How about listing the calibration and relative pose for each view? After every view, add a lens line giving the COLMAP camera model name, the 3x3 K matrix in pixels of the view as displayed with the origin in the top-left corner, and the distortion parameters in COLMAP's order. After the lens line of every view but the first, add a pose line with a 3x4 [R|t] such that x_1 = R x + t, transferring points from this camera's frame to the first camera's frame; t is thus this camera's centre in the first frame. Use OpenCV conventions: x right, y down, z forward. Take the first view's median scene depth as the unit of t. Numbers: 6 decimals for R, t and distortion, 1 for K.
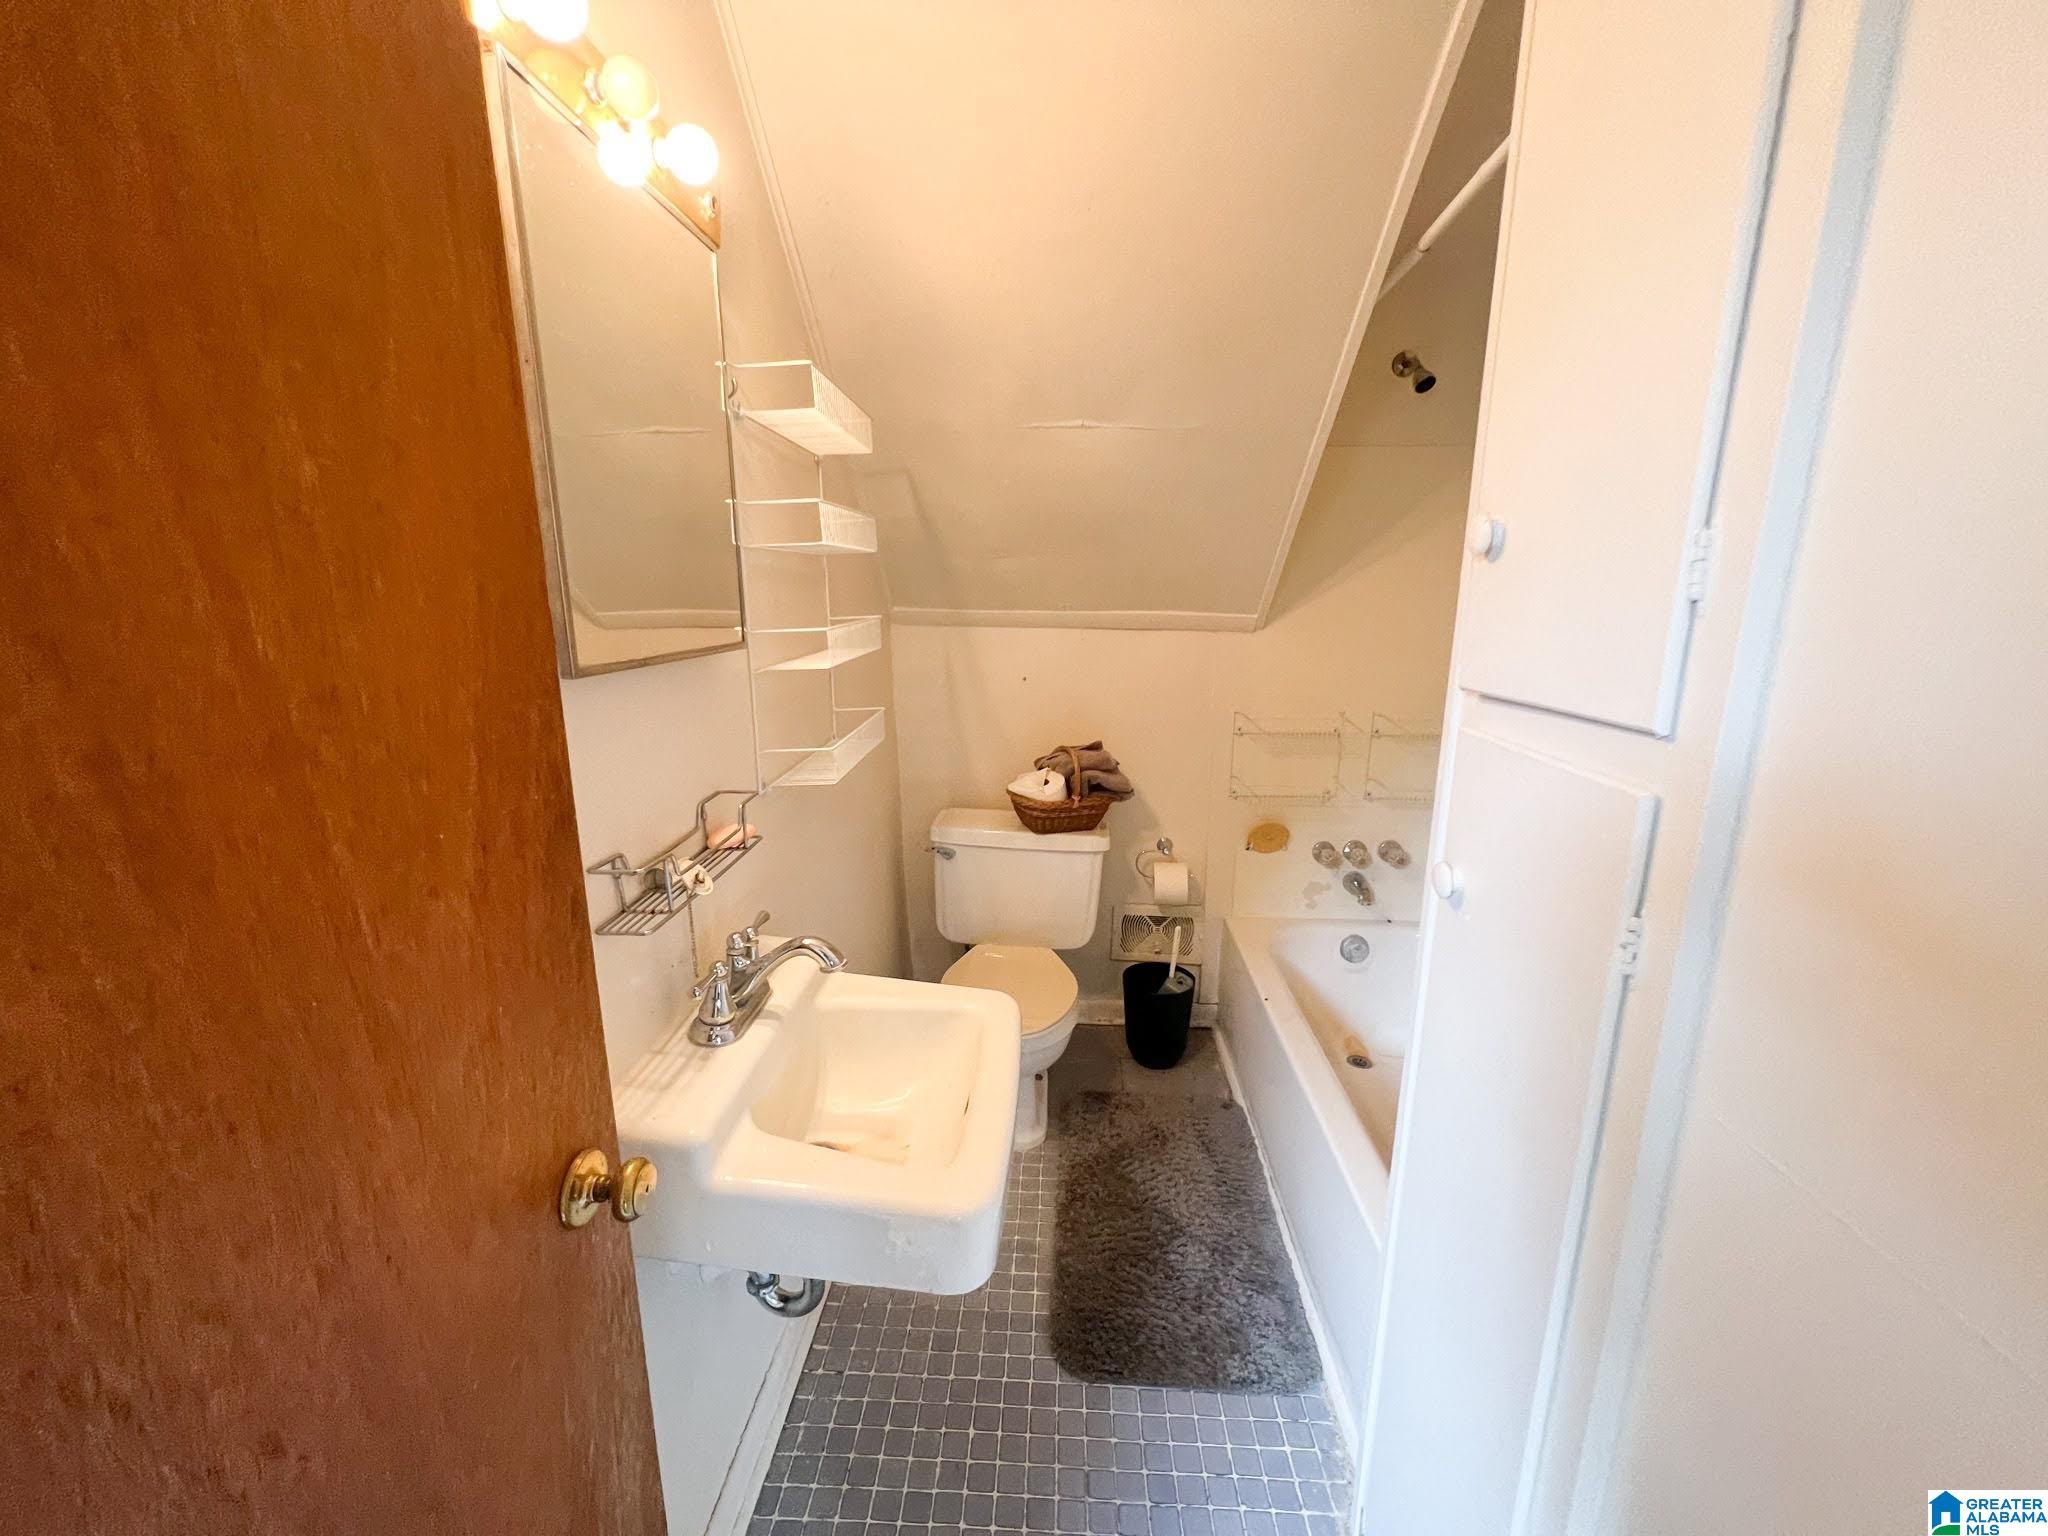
lens RADIAL K [[814.4, 0, 1030.1], [0, 814.4, 769.3], [0, 0, 1]] dist [-0.002902, 0.000407]
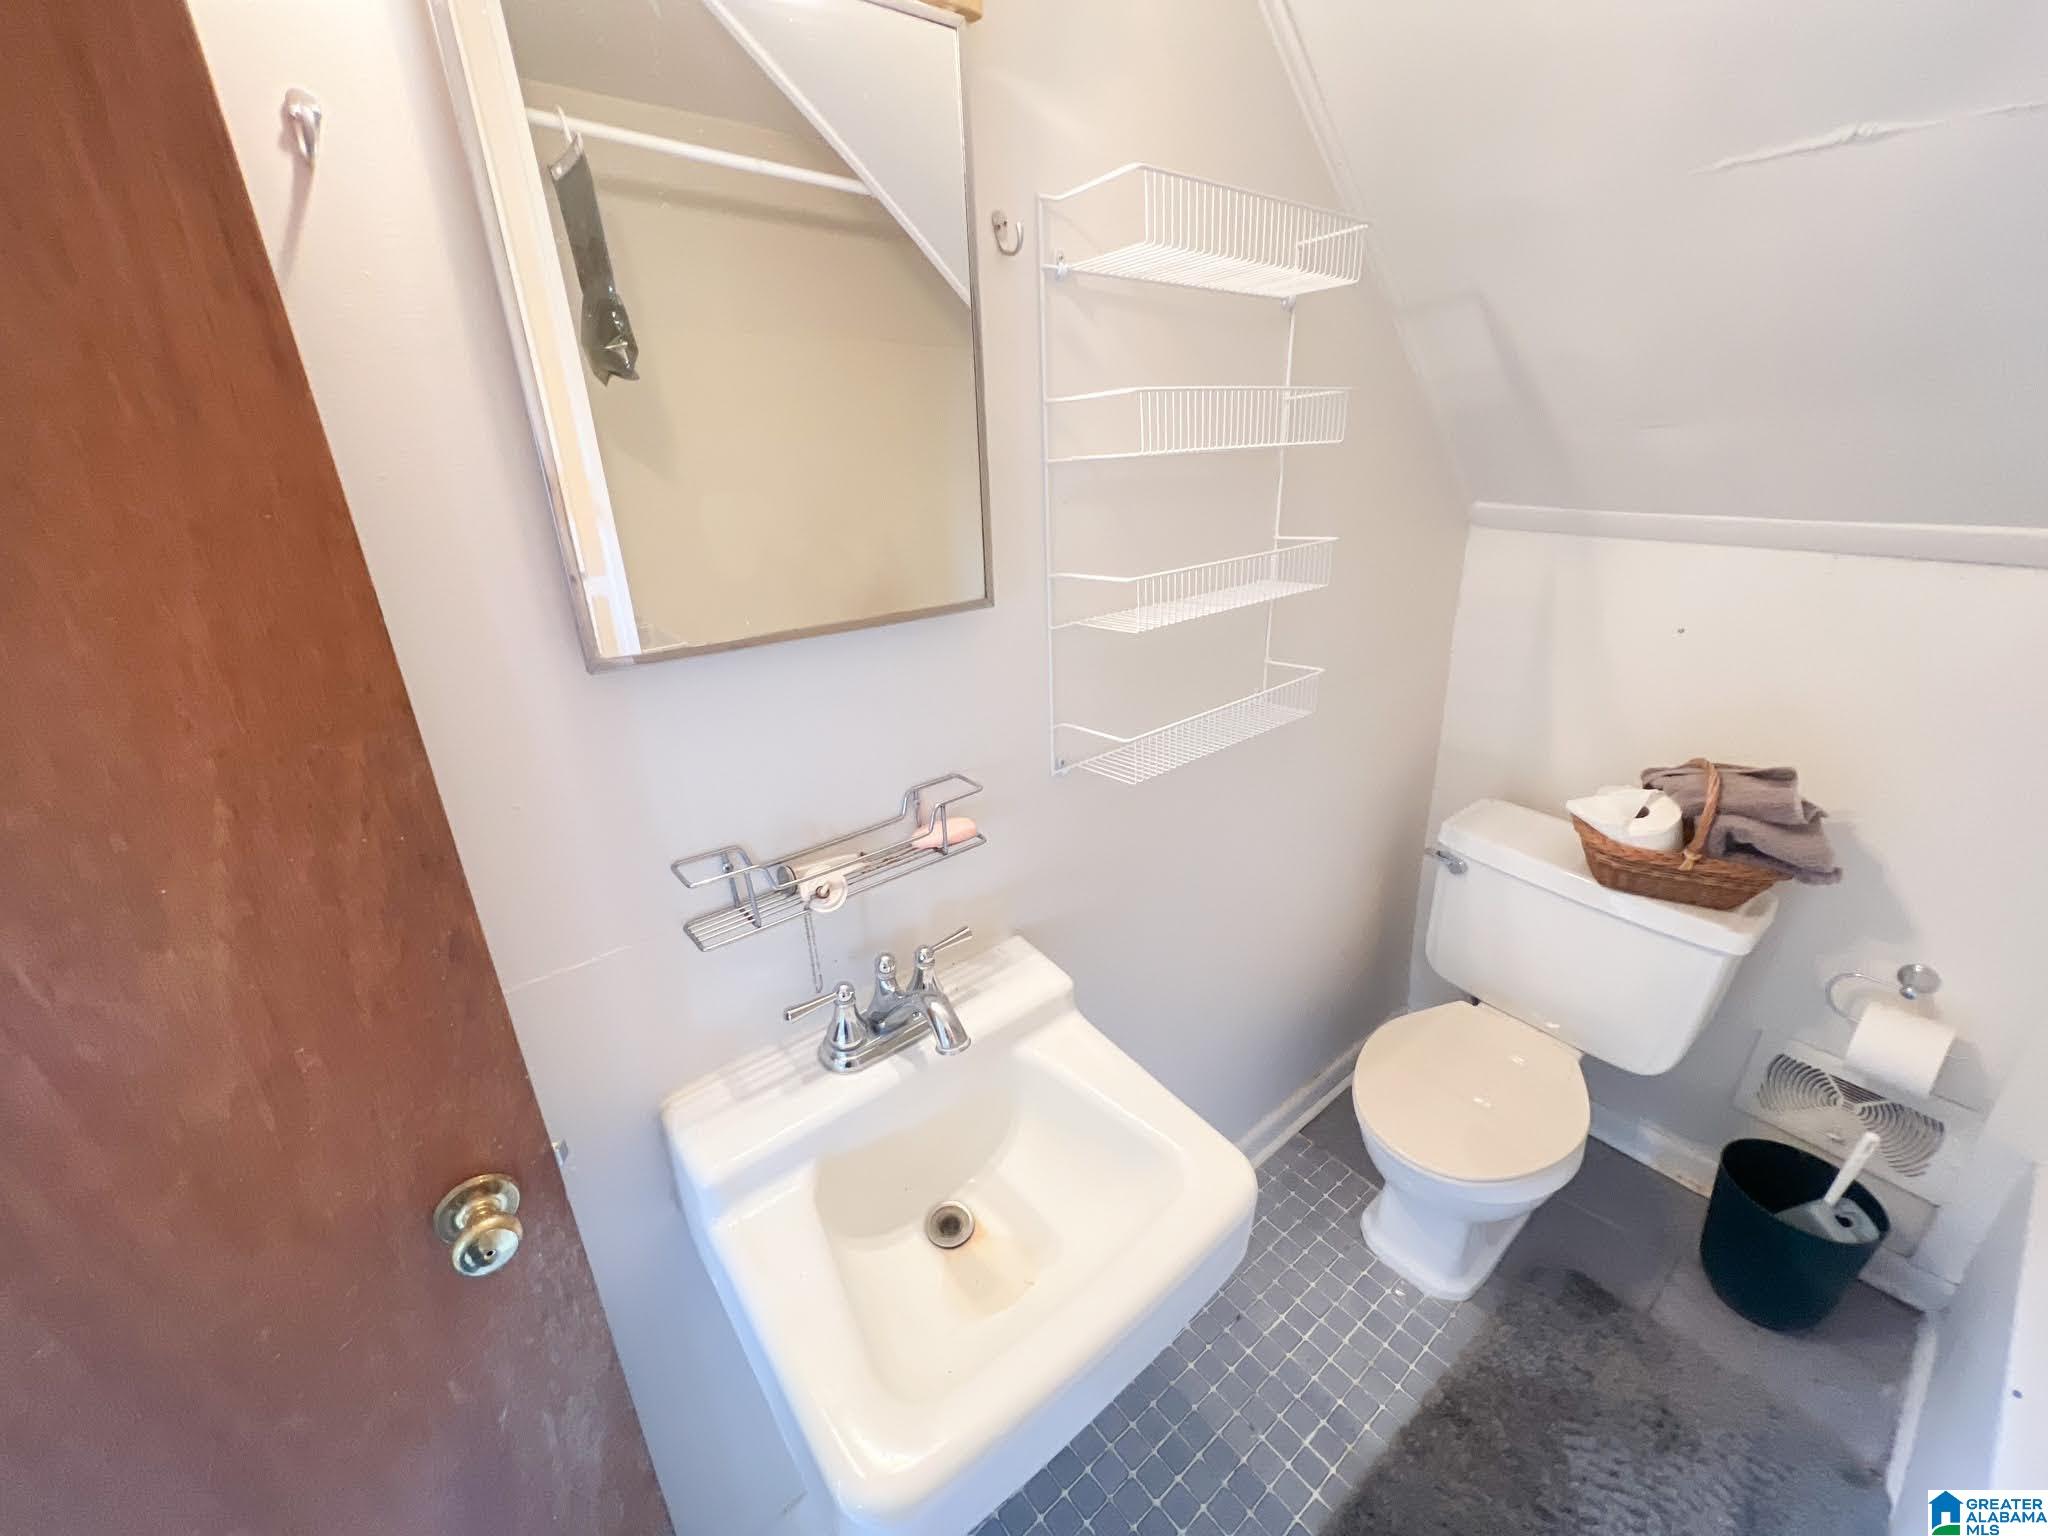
lens RADIAL K [[814.4, 0, 1030.1], [0, 814.4, 769.3], [0, 0, 1]] dist [-0.002902, 0.000407]
pose [[0.663656, 0.257713, -0.702242, 0.134204], [-0.133174, 0.964488, 0.228098, -0.093290], [0.736088, -0.057858, 0.674409, 0.253976]]
